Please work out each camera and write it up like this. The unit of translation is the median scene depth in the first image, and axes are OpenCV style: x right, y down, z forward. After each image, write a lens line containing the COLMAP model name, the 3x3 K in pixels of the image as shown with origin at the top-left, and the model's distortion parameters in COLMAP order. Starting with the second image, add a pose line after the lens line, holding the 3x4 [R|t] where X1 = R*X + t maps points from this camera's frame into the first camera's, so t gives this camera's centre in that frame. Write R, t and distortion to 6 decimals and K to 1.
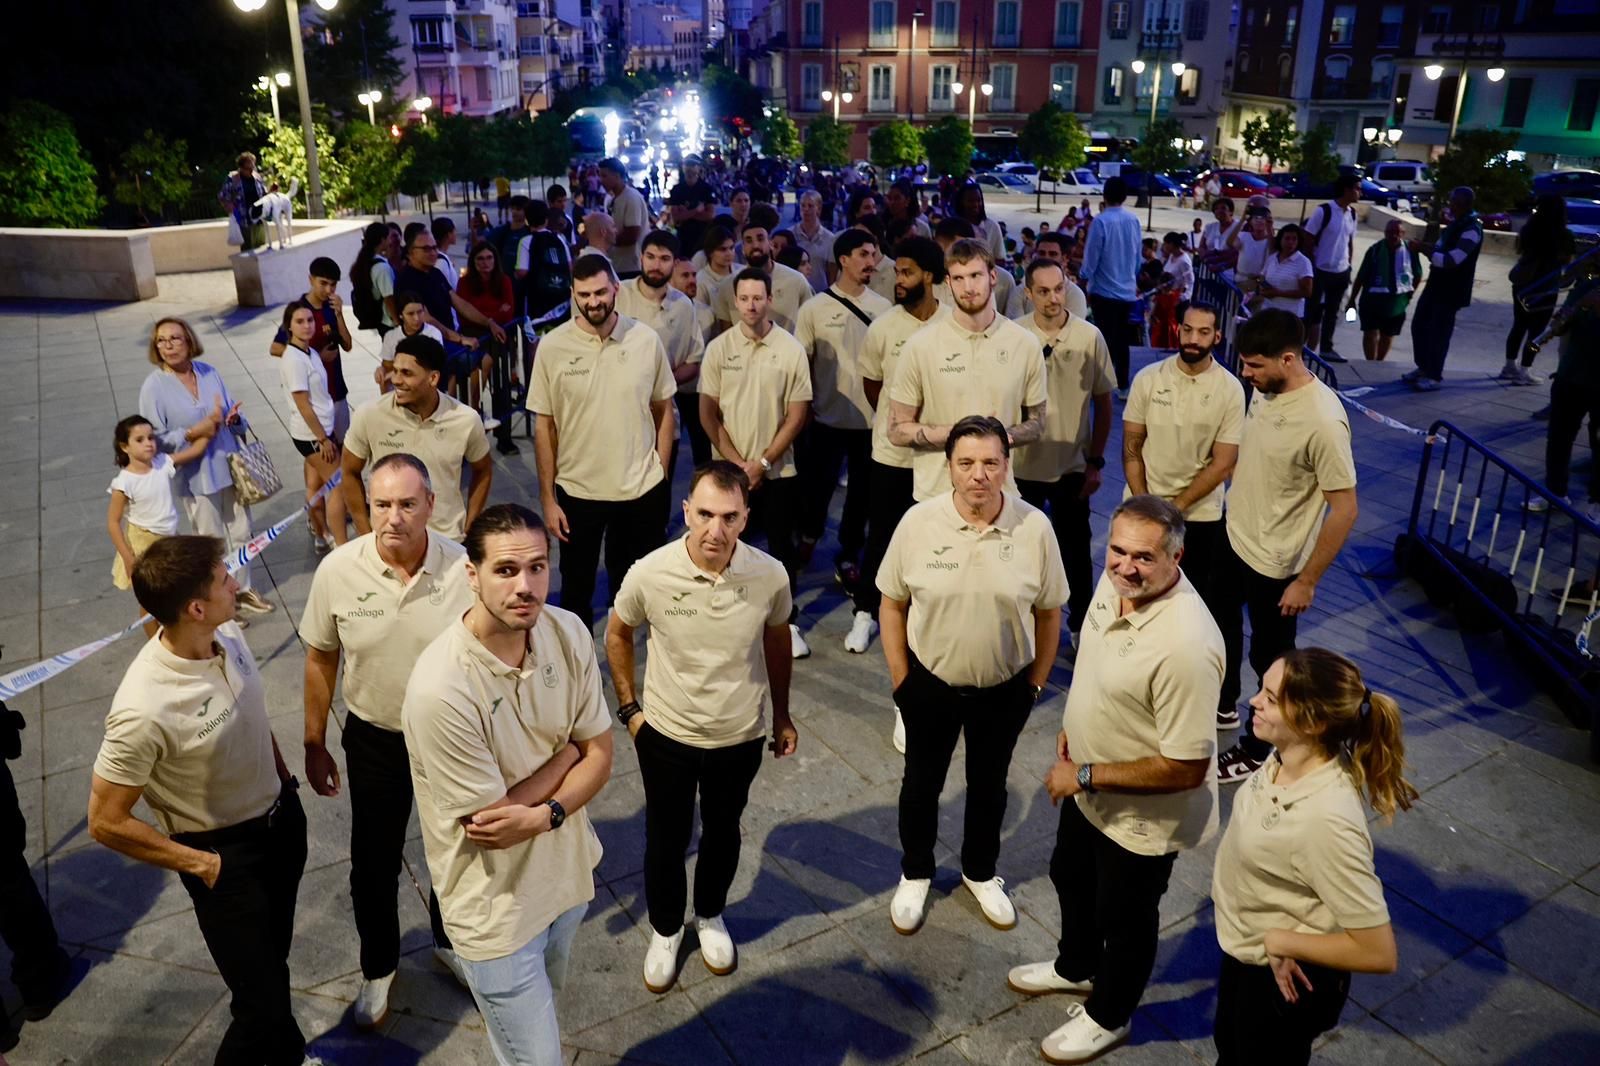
lens RADIAL K [[1148.7, 0, 796.6], [0, 1148.7, 454.9], [0, 0, 1]] dist [-0.059203, 0.003383]
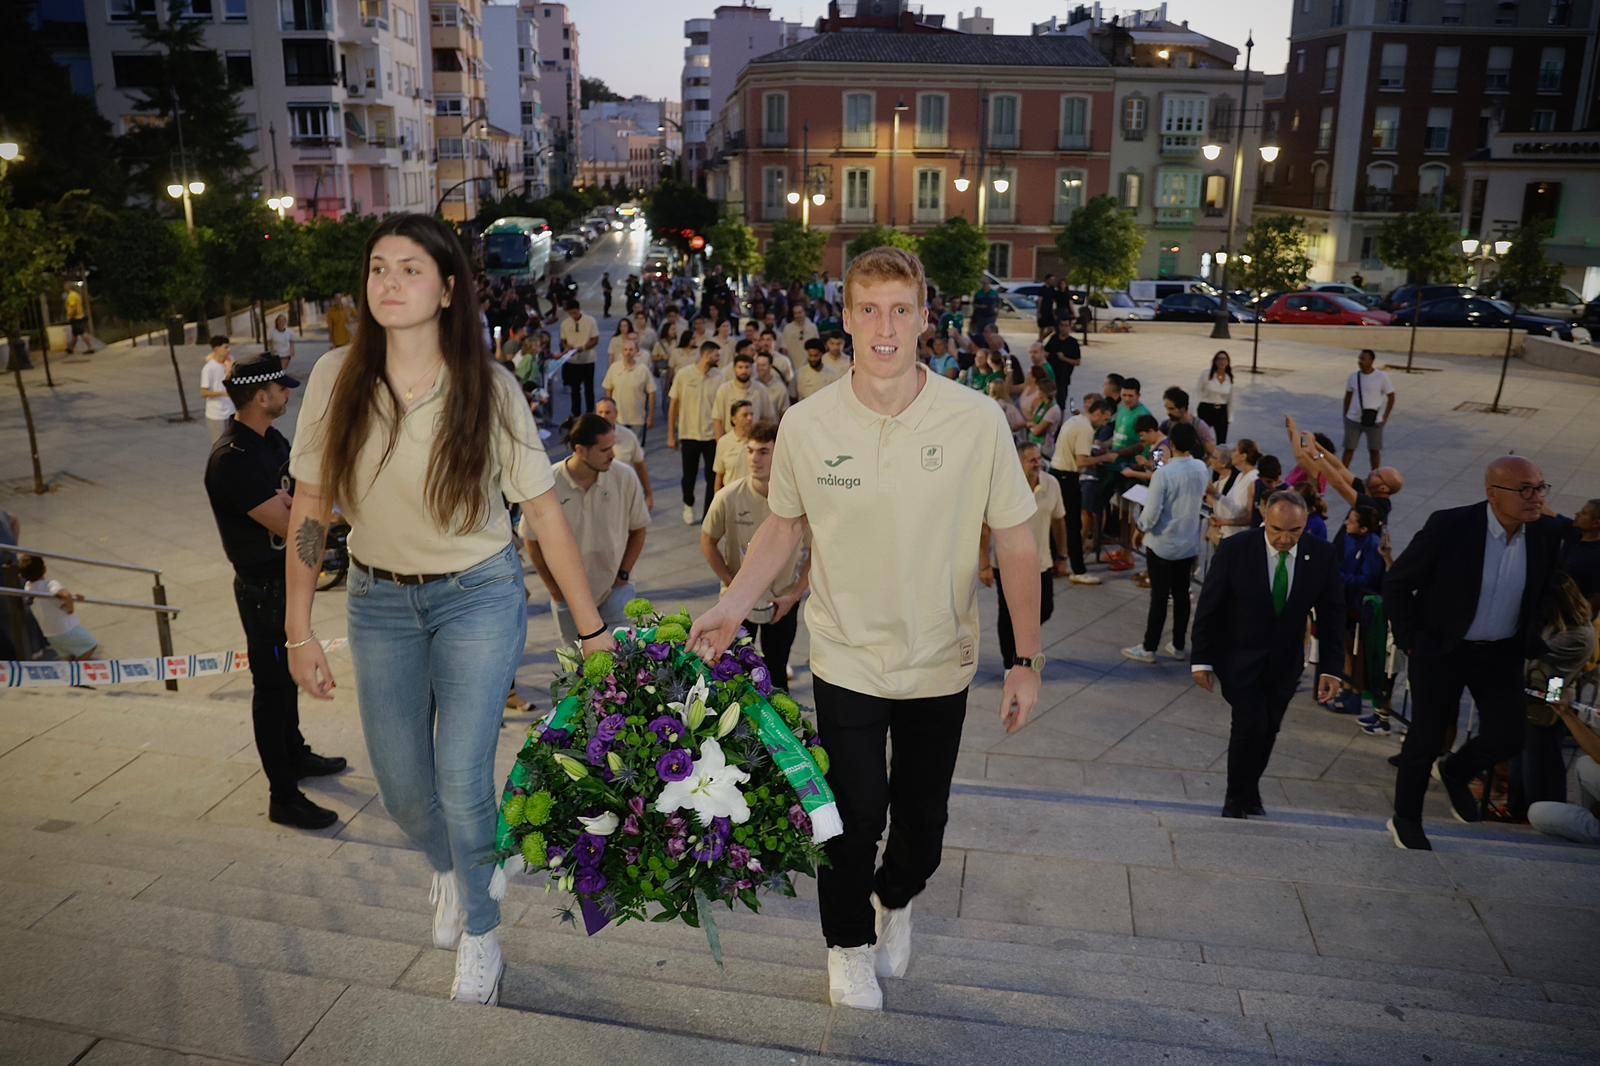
lens RADIAL K [[1195.8, 0, 826.8], [0, 1195.8, 470.3], [0, 0, 1]] dist [-0.101926, 0.097782]
pose [[0.998489, -0.002461, 0.054899, 0.002862], [0.007783, 0.995259, -0.096950, -0.034245], [-0.054401, 0.097231, 0.993774, 0.149019]]
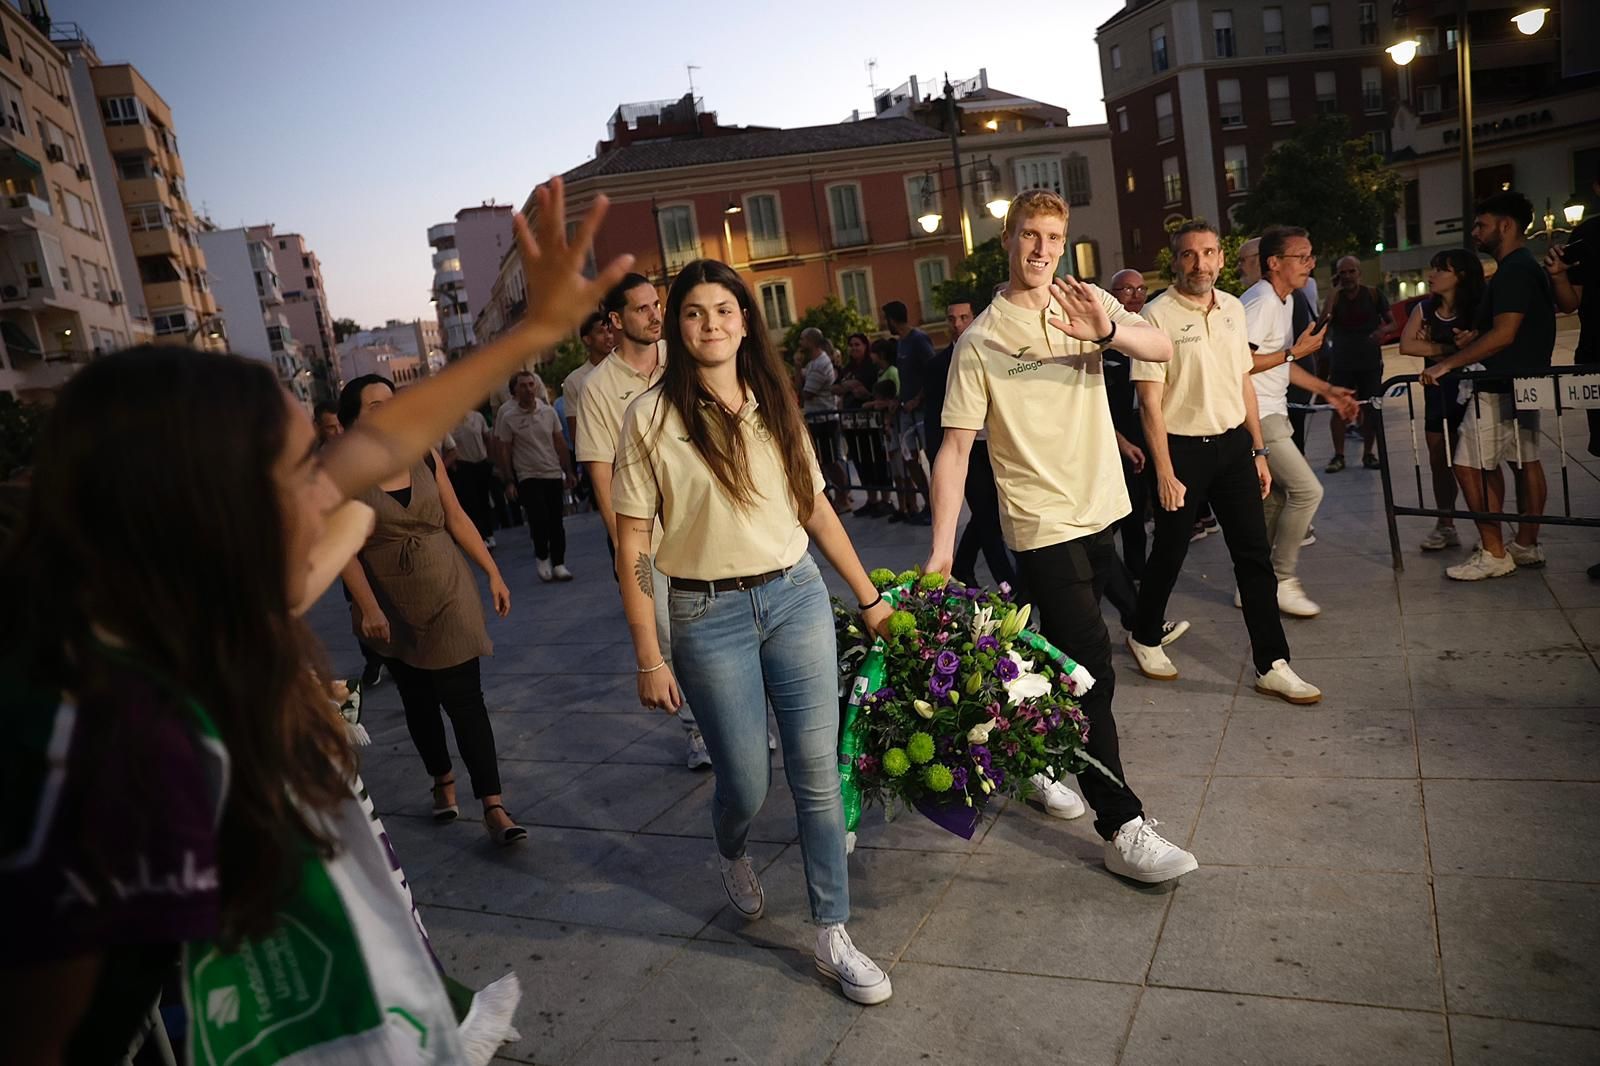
lens RADIAL K [[1074.1, 0, 800.0], [0, 1074.1, 533.0], [0, 0, 1]] dist [-0.094893, 0.076854]
pose [[0.954750, -0.188185, 0.230301, -0.037965], [0.227532, 0.960844, -0.158141, -0.081573], [-0.191523, 0.203386, 0.960184, 0.384873]]
